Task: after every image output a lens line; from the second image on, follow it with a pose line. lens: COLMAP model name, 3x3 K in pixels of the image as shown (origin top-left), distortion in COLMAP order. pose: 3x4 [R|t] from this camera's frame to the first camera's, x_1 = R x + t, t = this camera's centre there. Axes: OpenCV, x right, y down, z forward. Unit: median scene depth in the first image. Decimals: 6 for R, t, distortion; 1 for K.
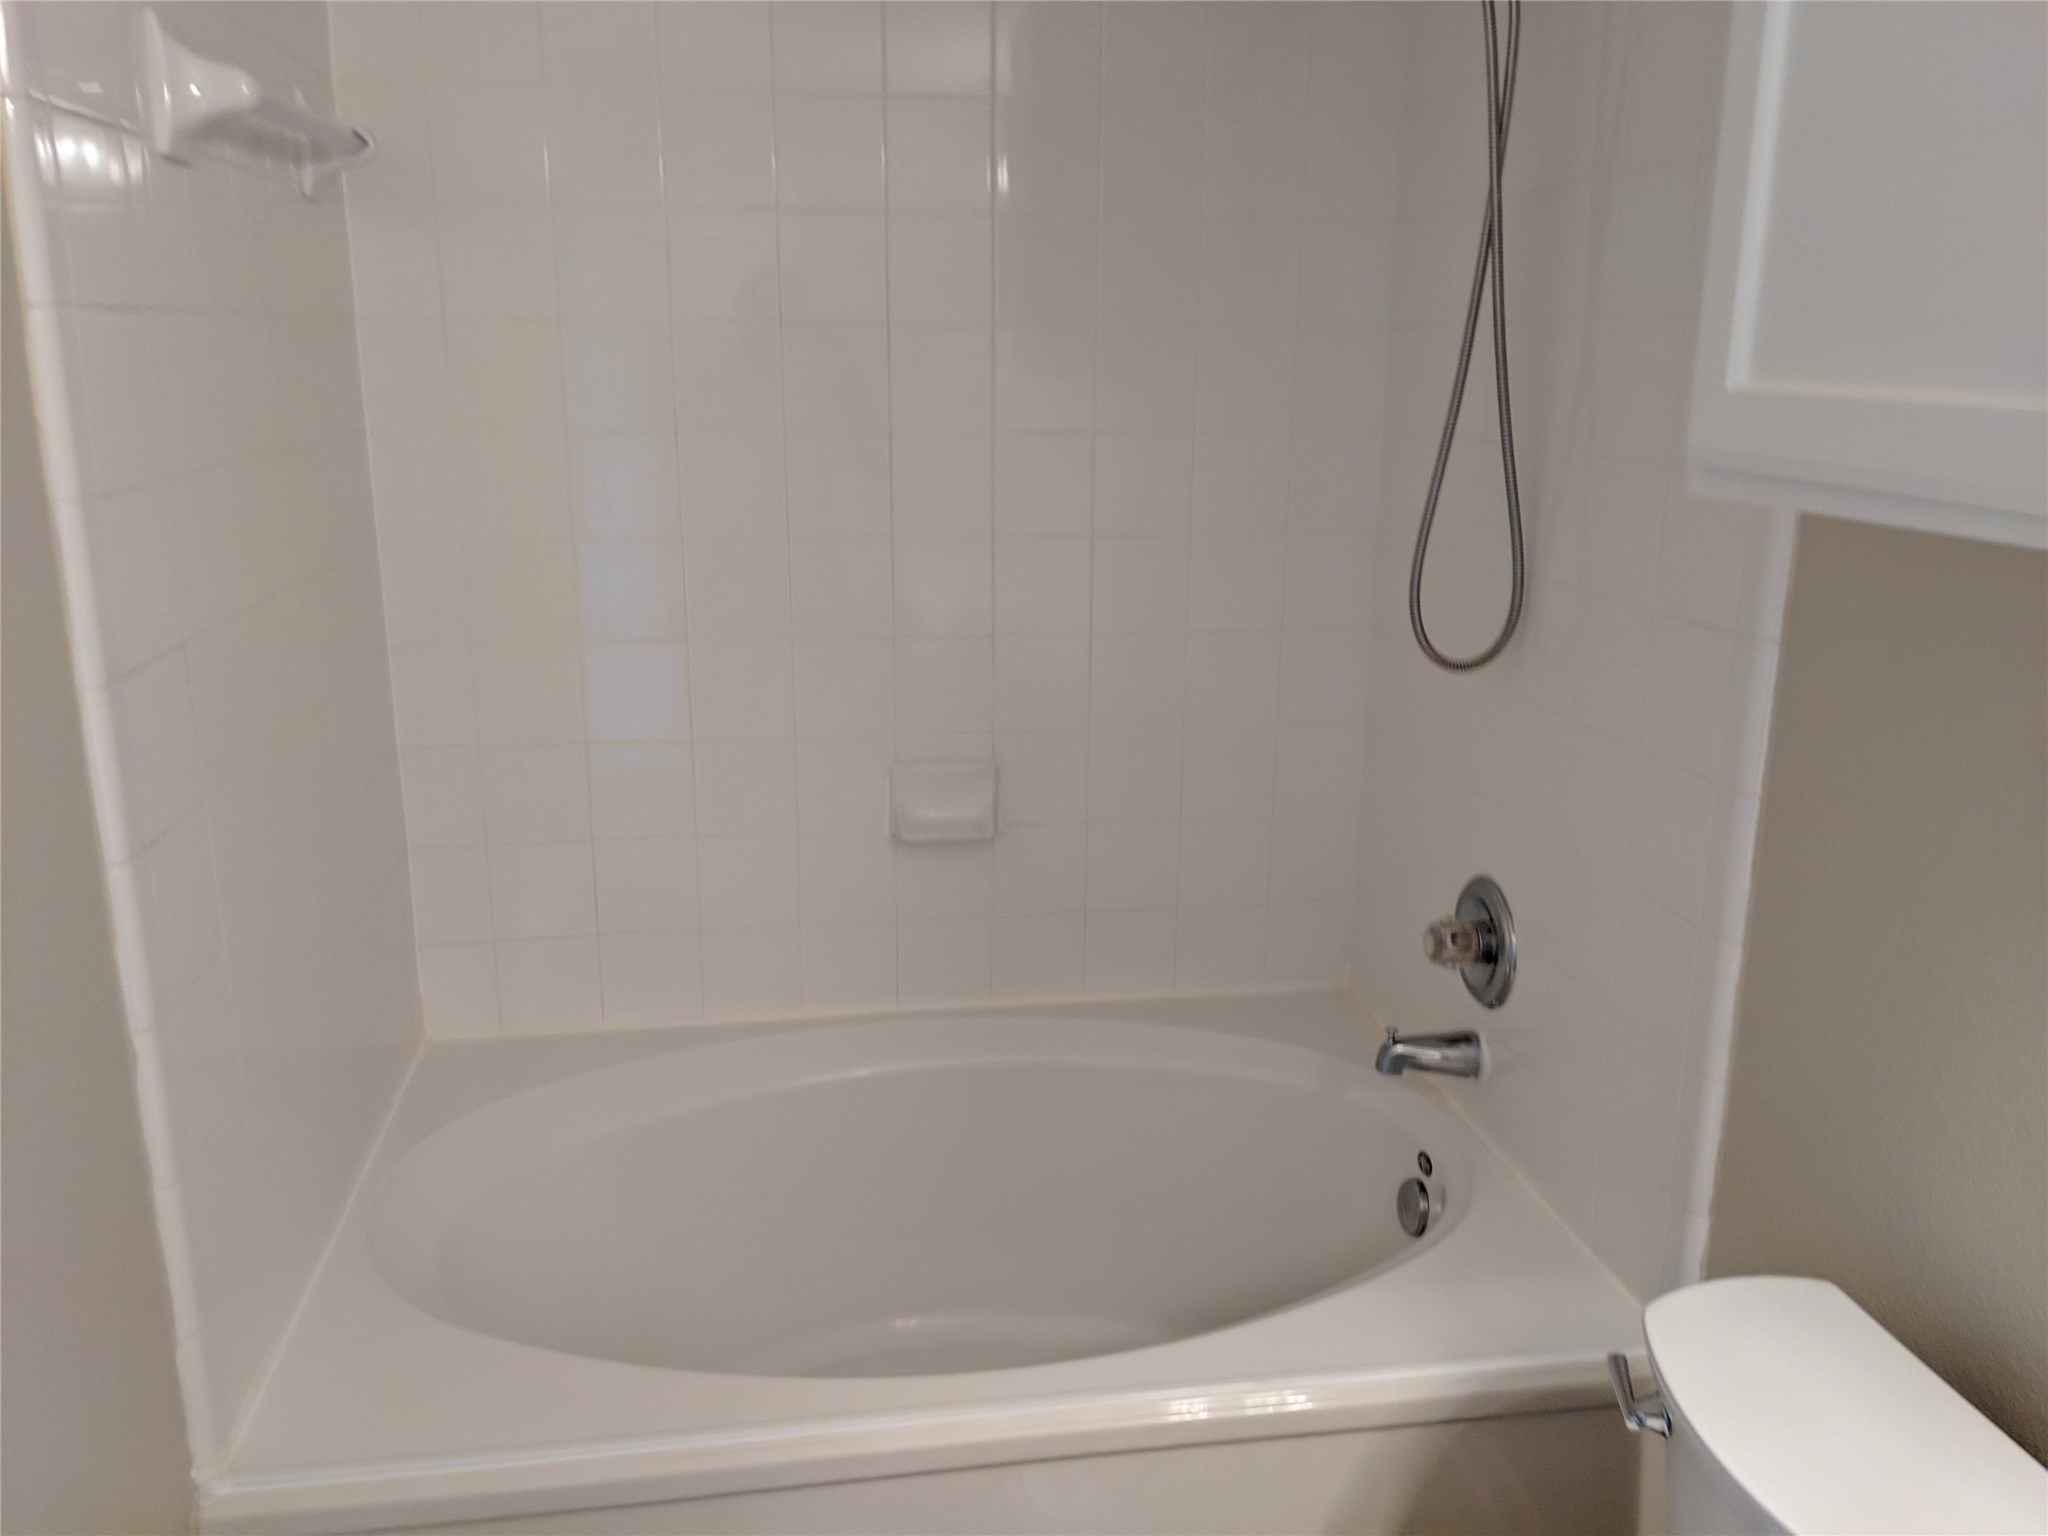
lens RADIAL K [[1650.3, 0, 1013.1], [0, 1650.3, 779.1], [0, 0, 1]] dist [0.065526, -0.120531]
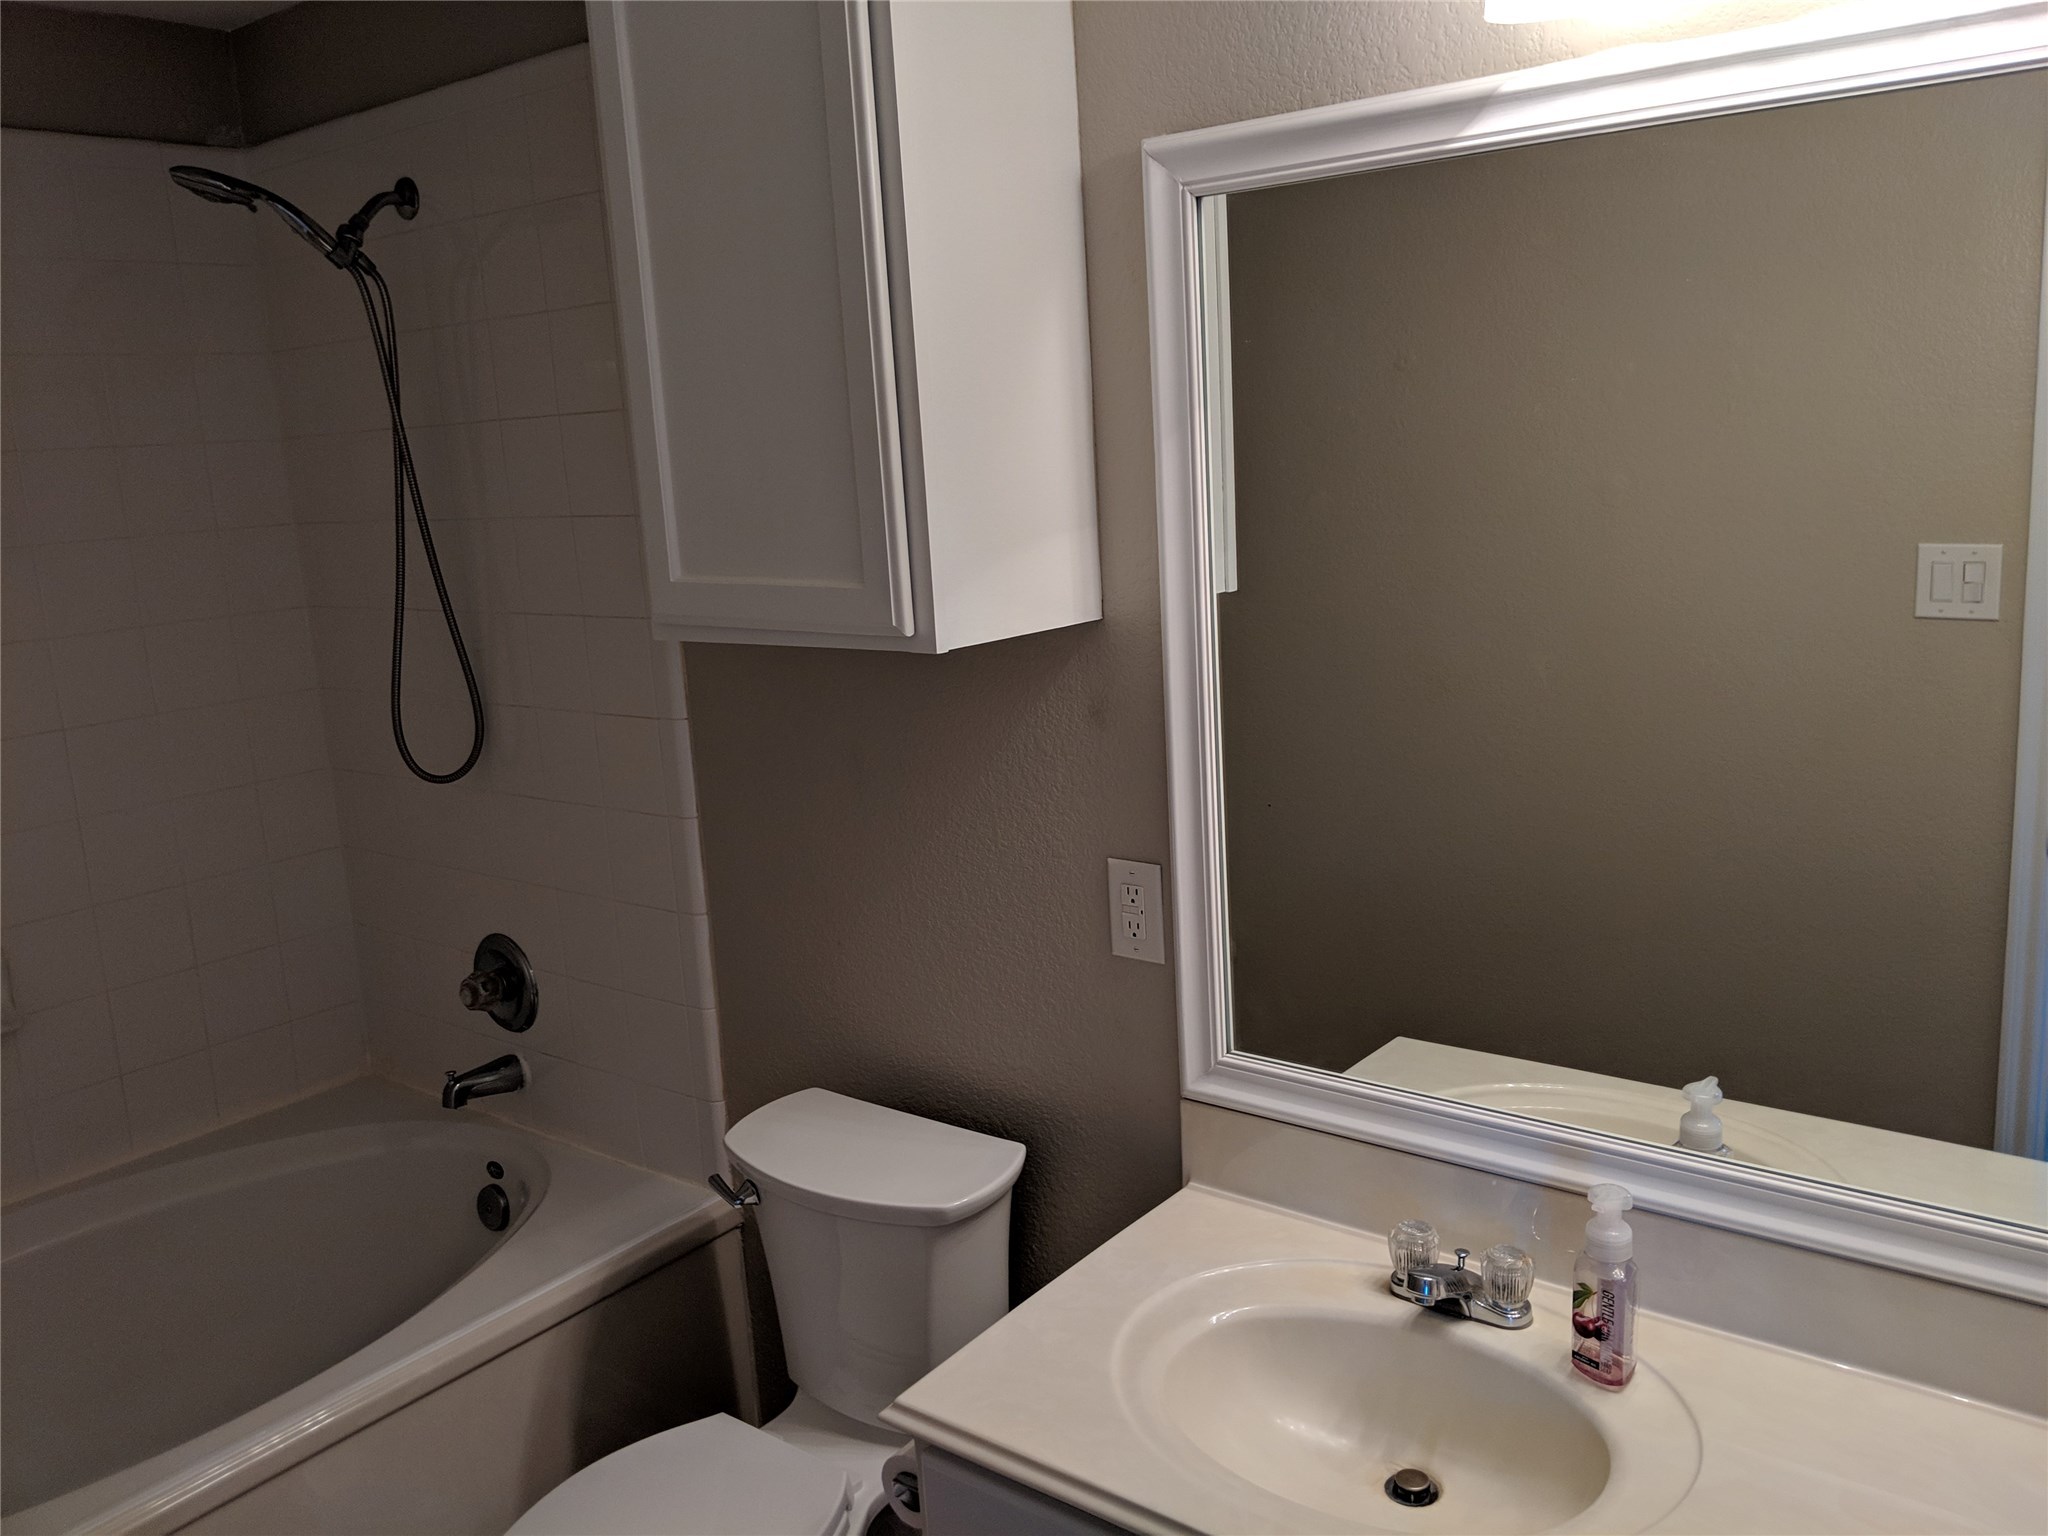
lens RADIAL K [[1650.3, 0, 1013.1], [0, 1650.3, 779.1], [0, 0, 1]] dist [0.065526, -0.120531]
pose [[0.742762, -0.184991, 0.643493, -0.229899], [0.229723, 0.973146, 0.014598, 0.014887], [-0.628913, 0.136982, 0.765313, -0.270134]]
